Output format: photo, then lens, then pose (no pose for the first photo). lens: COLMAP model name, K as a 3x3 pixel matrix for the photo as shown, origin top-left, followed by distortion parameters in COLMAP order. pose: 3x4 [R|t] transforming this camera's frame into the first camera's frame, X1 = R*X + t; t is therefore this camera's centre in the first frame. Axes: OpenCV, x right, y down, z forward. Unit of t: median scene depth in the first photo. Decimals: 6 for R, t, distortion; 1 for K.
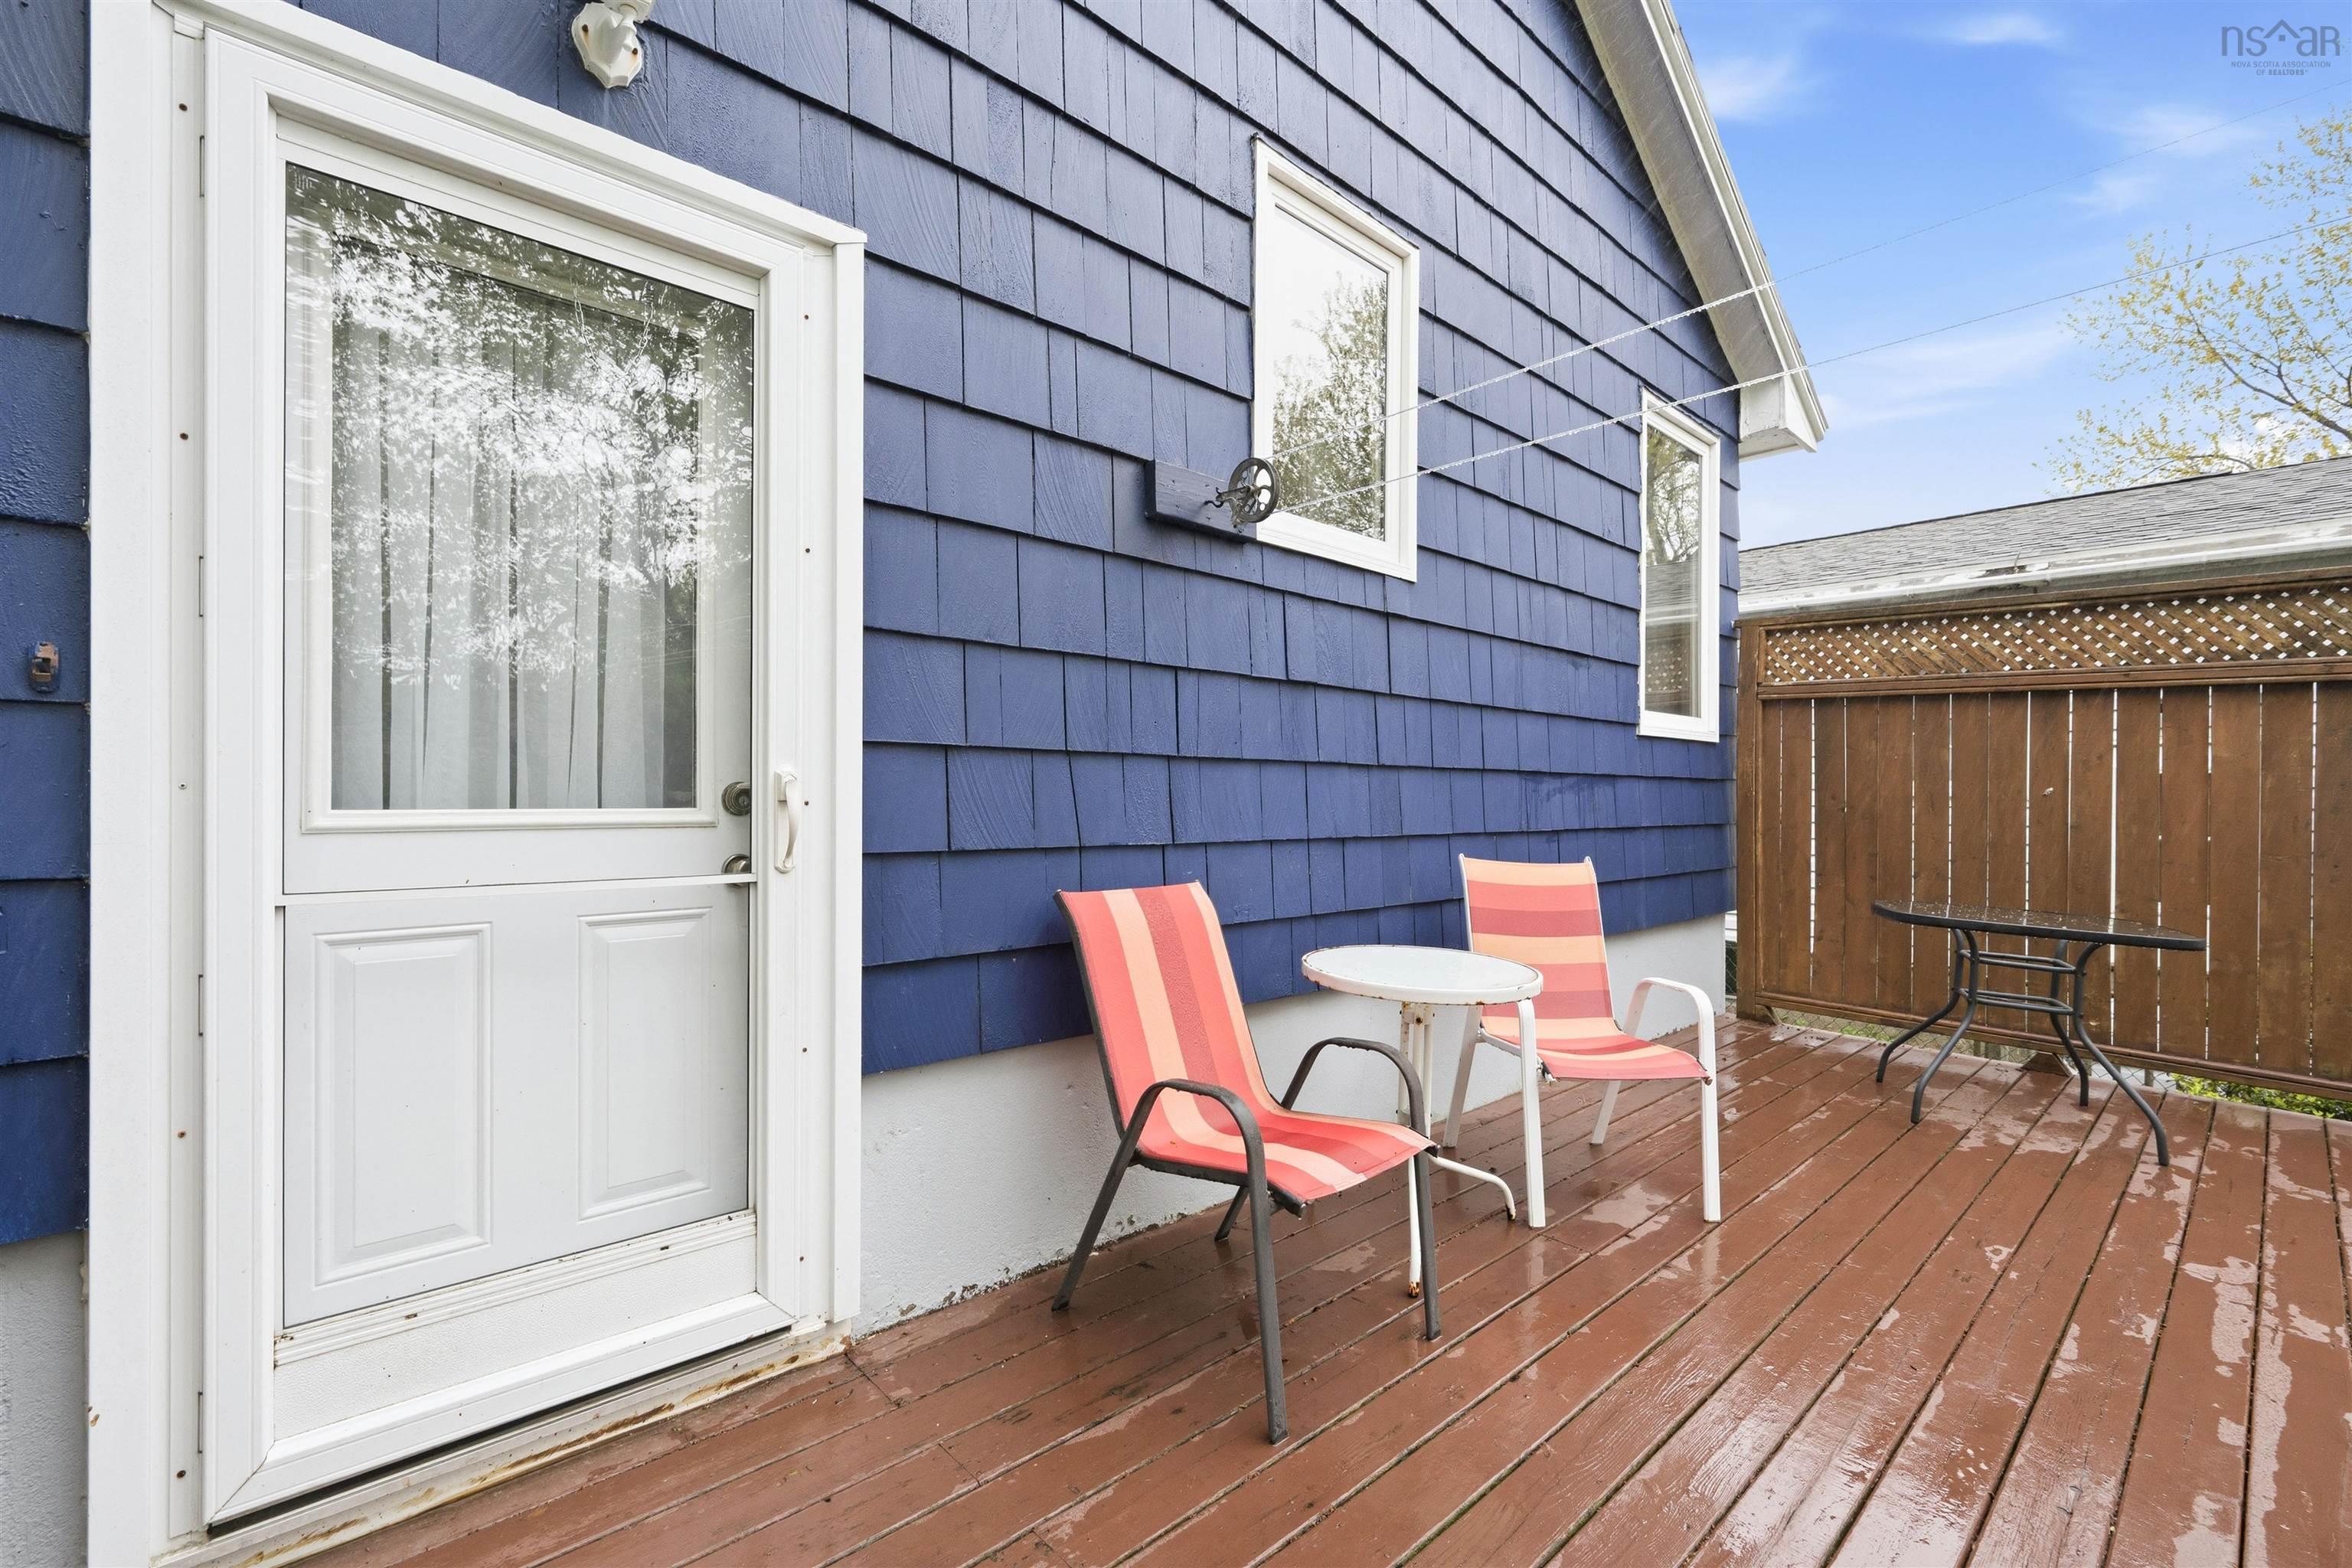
lens RADIAL K [[996.0, 0, 1221.9], [0, 996.0, 790.7], [0, 0, 1]] dist [-0.000230, -0.000086]
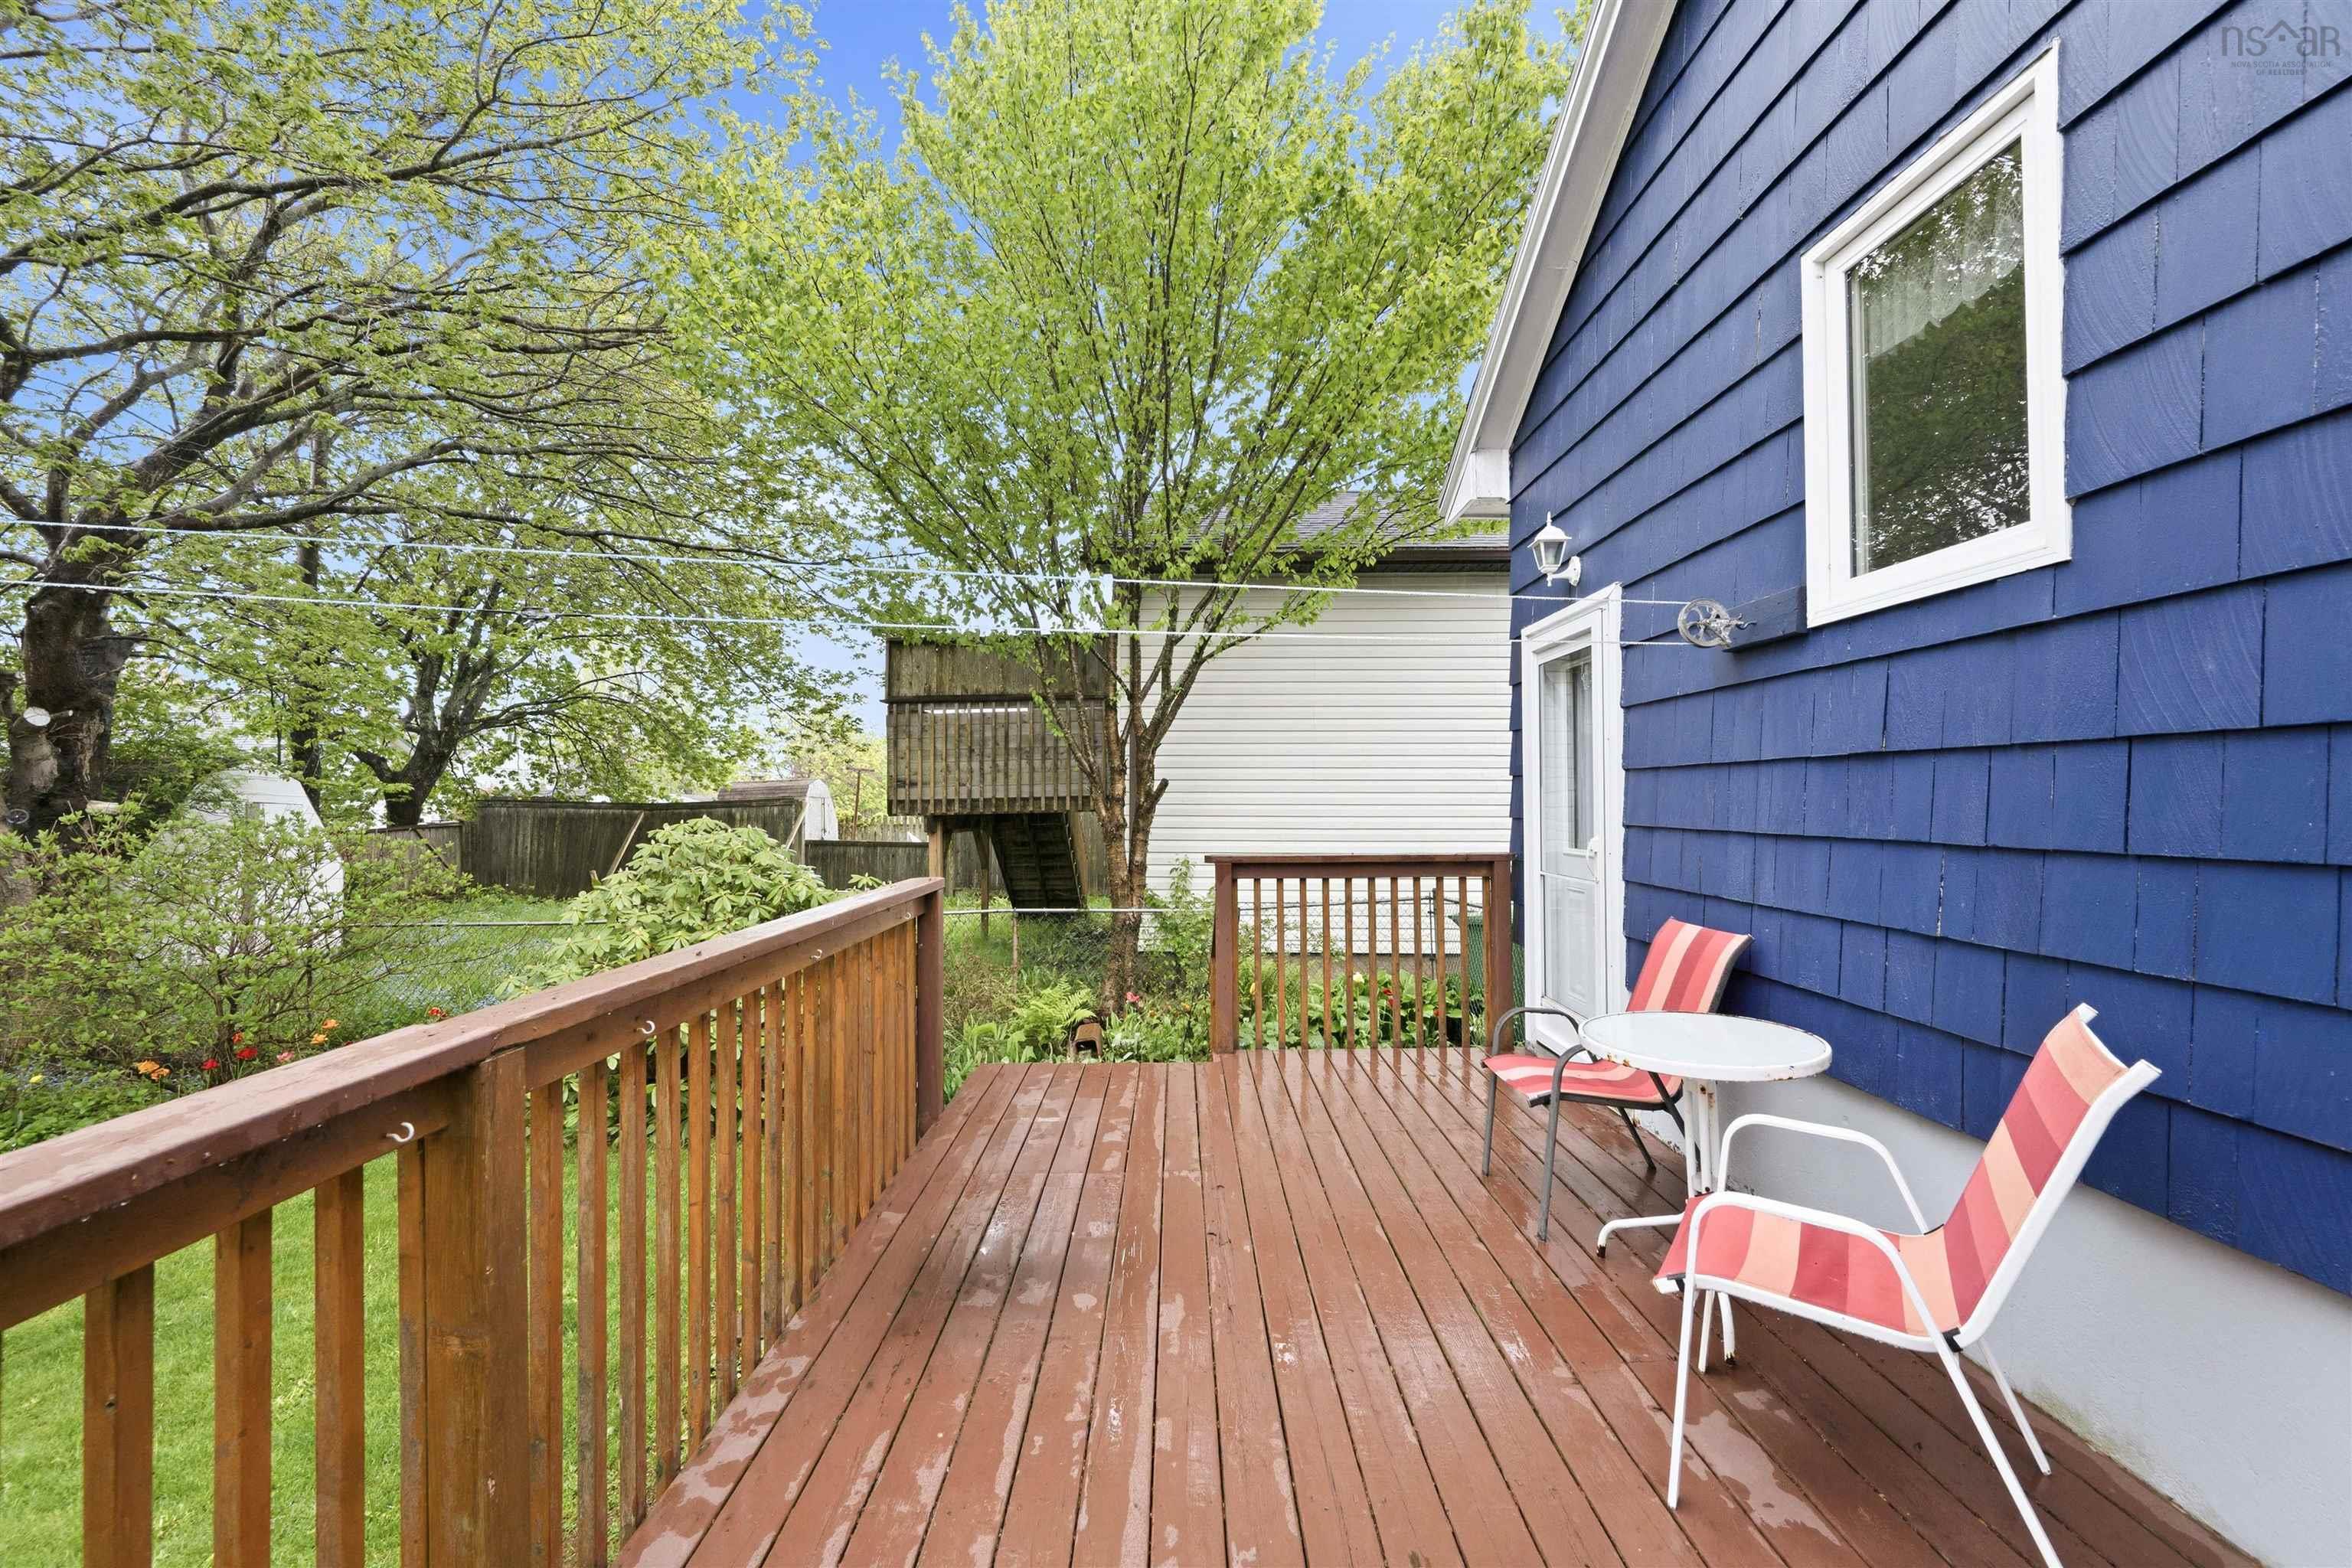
lens RADIAL K [[932.4, 0, 1176.0], [0, 932.4, 784.0], [0, 0, 1]] dist [-0.000038, 0.000176]
pose [[-0.688768, -0.015722, -0.724812, 1.022923], [0.001771, 0.999725, -0.023369, -0.054674], [0.724980, -0.017379, -0.688551, 1.004877]]
